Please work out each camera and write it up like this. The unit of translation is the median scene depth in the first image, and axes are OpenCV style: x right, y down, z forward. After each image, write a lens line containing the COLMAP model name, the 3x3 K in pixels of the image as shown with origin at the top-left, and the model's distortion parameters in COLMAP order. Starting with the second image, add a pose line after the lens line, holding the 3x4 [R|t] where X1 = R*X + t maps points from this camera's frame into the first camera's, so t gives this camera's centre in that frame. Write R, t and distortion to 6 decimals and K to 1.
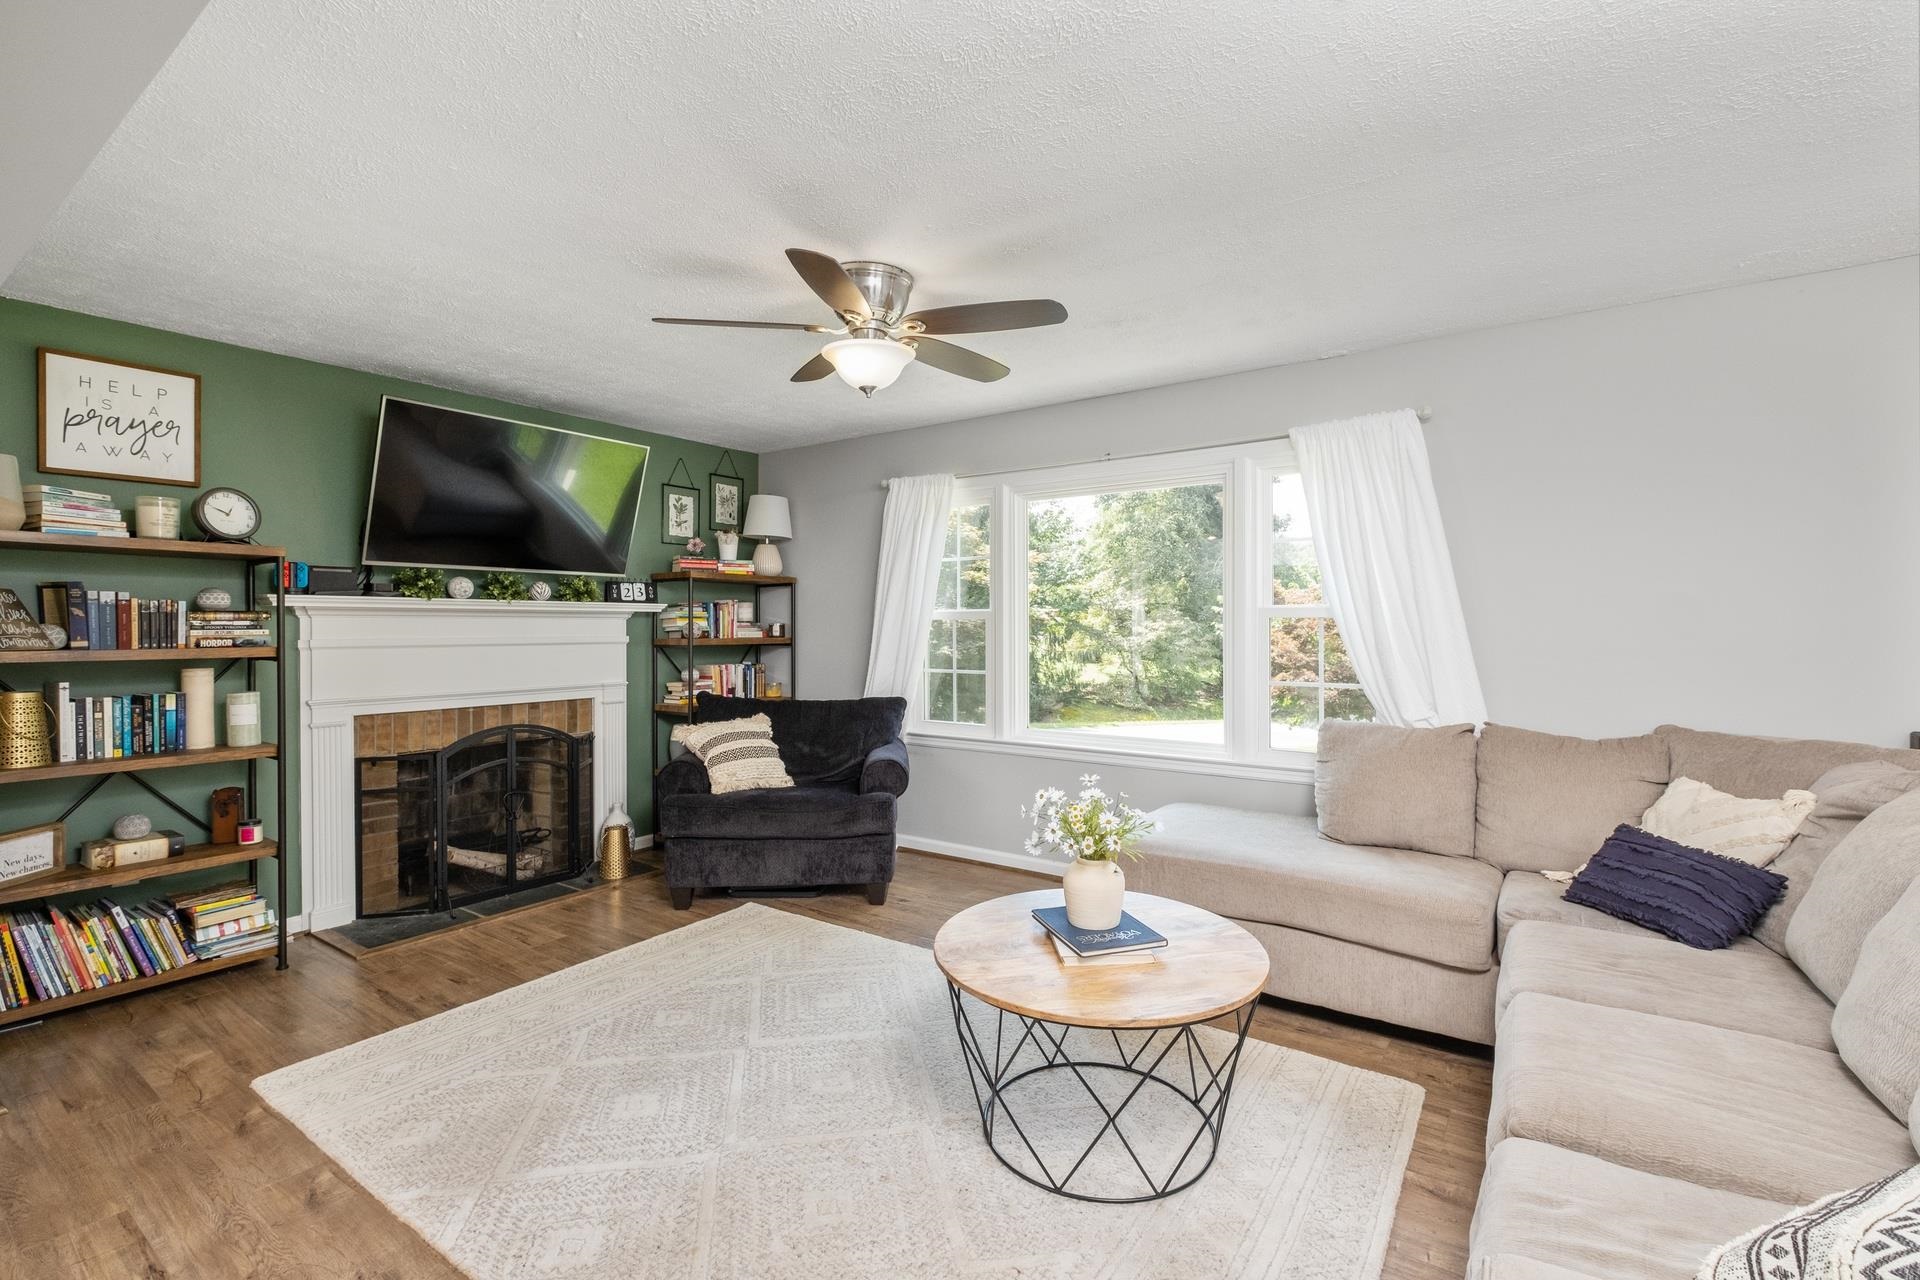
lens RADIAL K [[847.0, 0, 962.0], [0, 847.0, 630.6], [0, 0, 1]] dist [-0.001068, -0.001838]
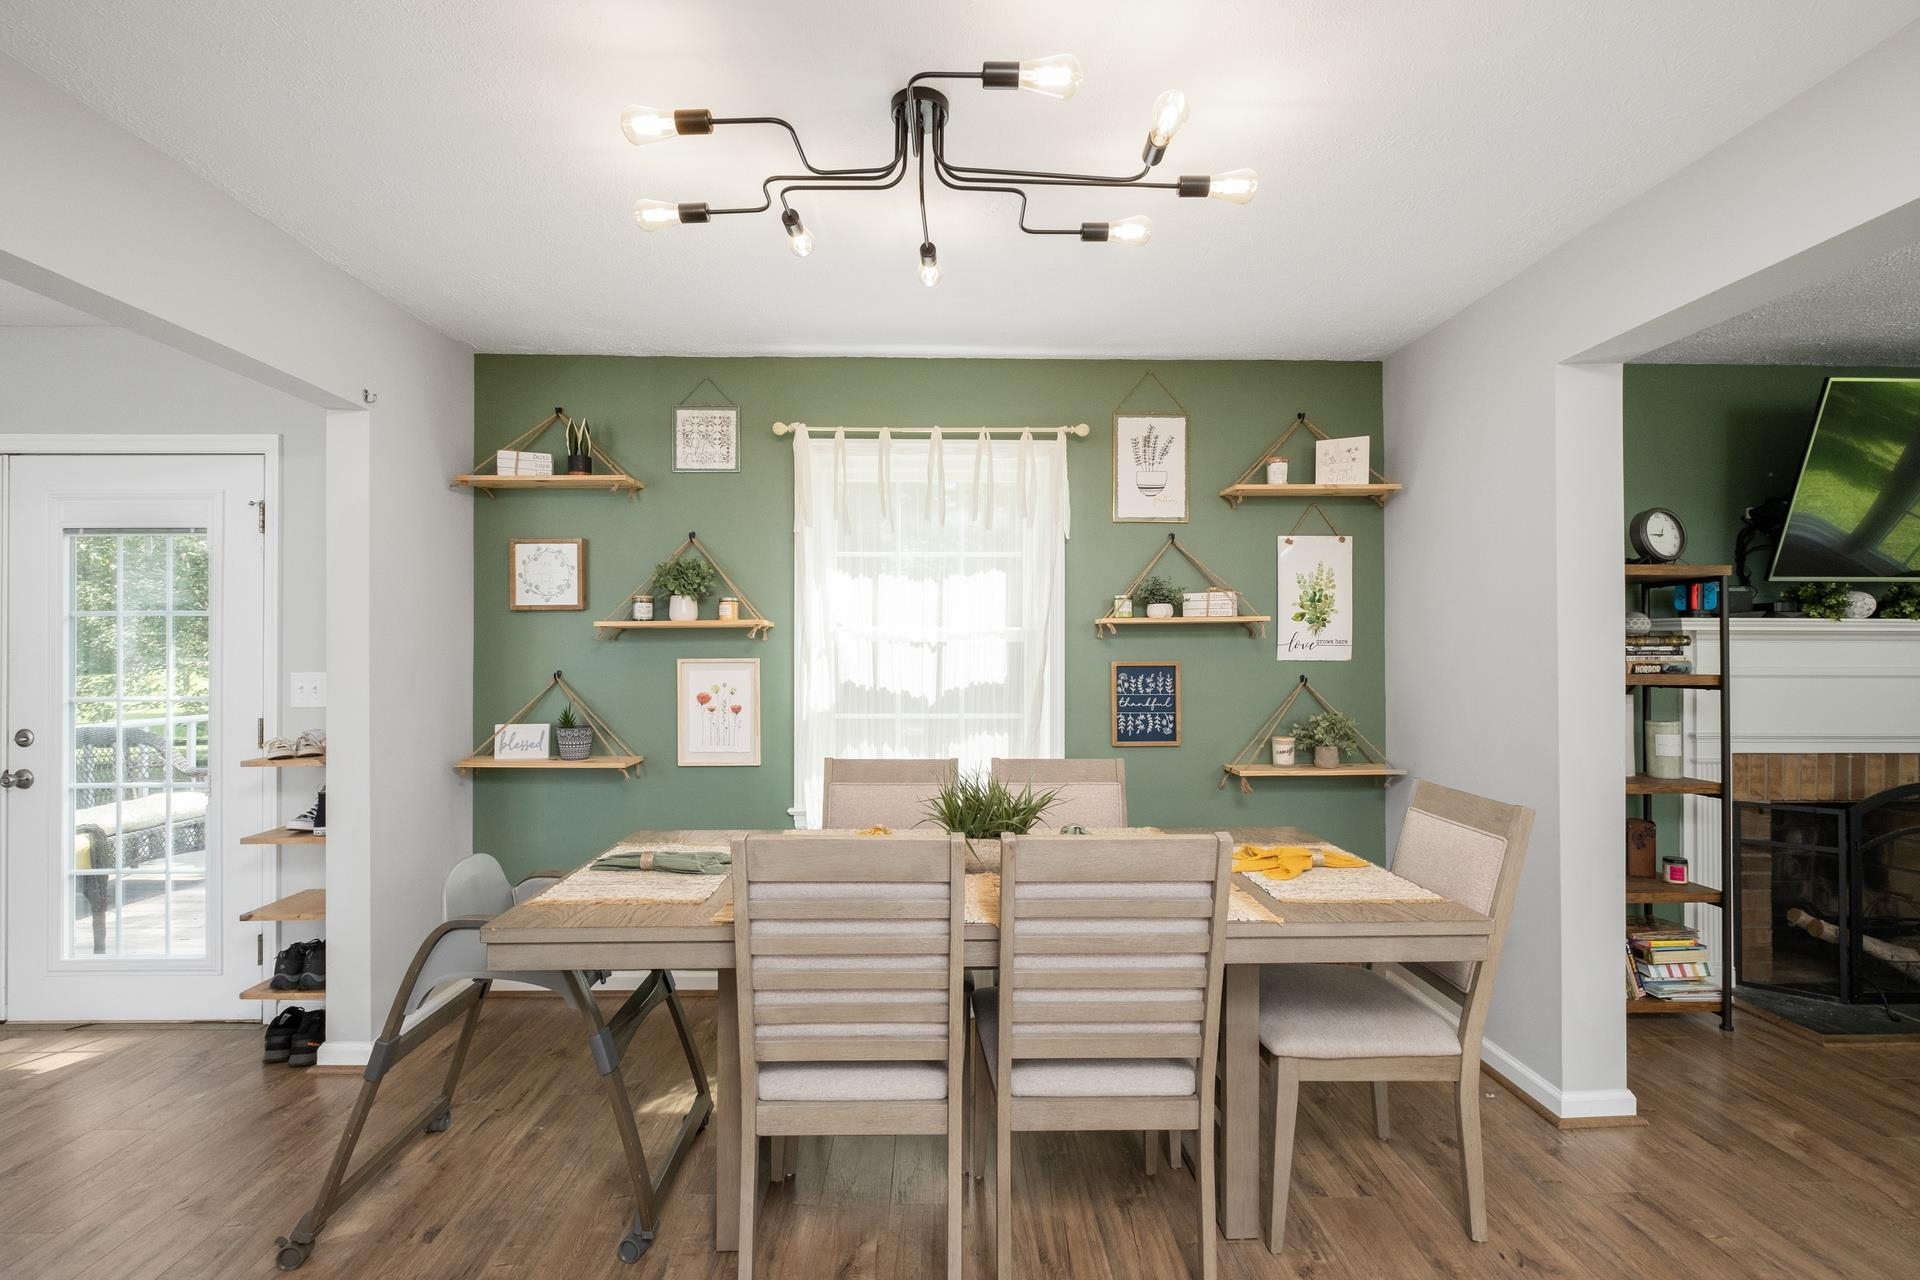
lens RADIAL K [[850.1, 0, 960.0], [0, 850.1, 640.0], [0, 0, 1]] dist [-0.000971, -0.000506]
pose [[0.595099, -0.007773, -0.803615, -0.570607], [-0.008968, 0.999827, -0.016312, 0.004259], [0.803602, 0.016914, 0.594926, -0.215546]]
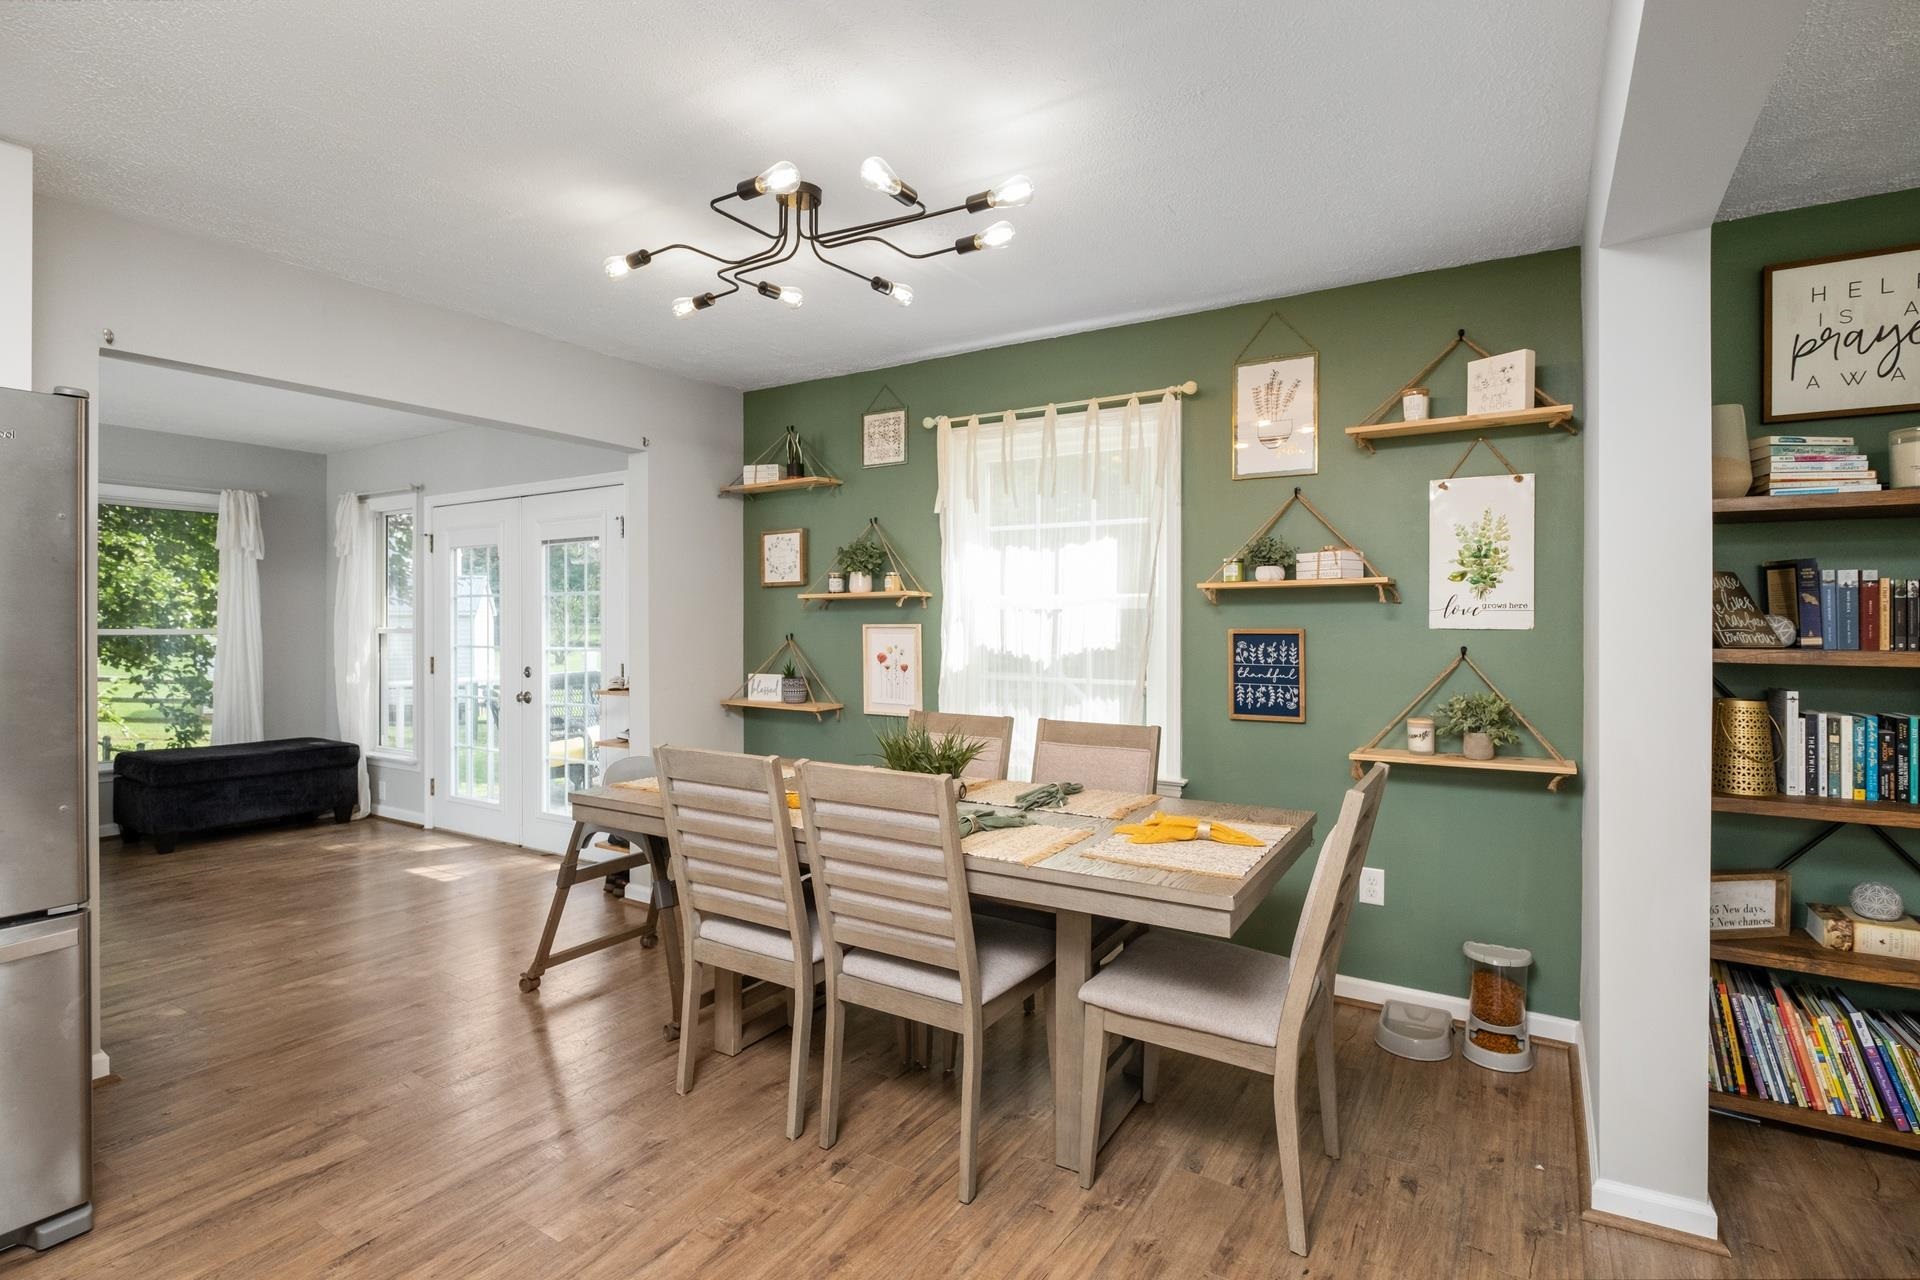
lens RADIAL K [[929.0, 0, 964.1], [0, 929.0, 619.2], [0, 0, 1]] dist [-0.005859, -0.000526]
pose [[0.060393, 0.004716, -0.998164, -0.248329], [-0.008226, 0.999957, 0.004227, -0.001014], [0.998141, 0.007955, 0.060429, 0.181314]]
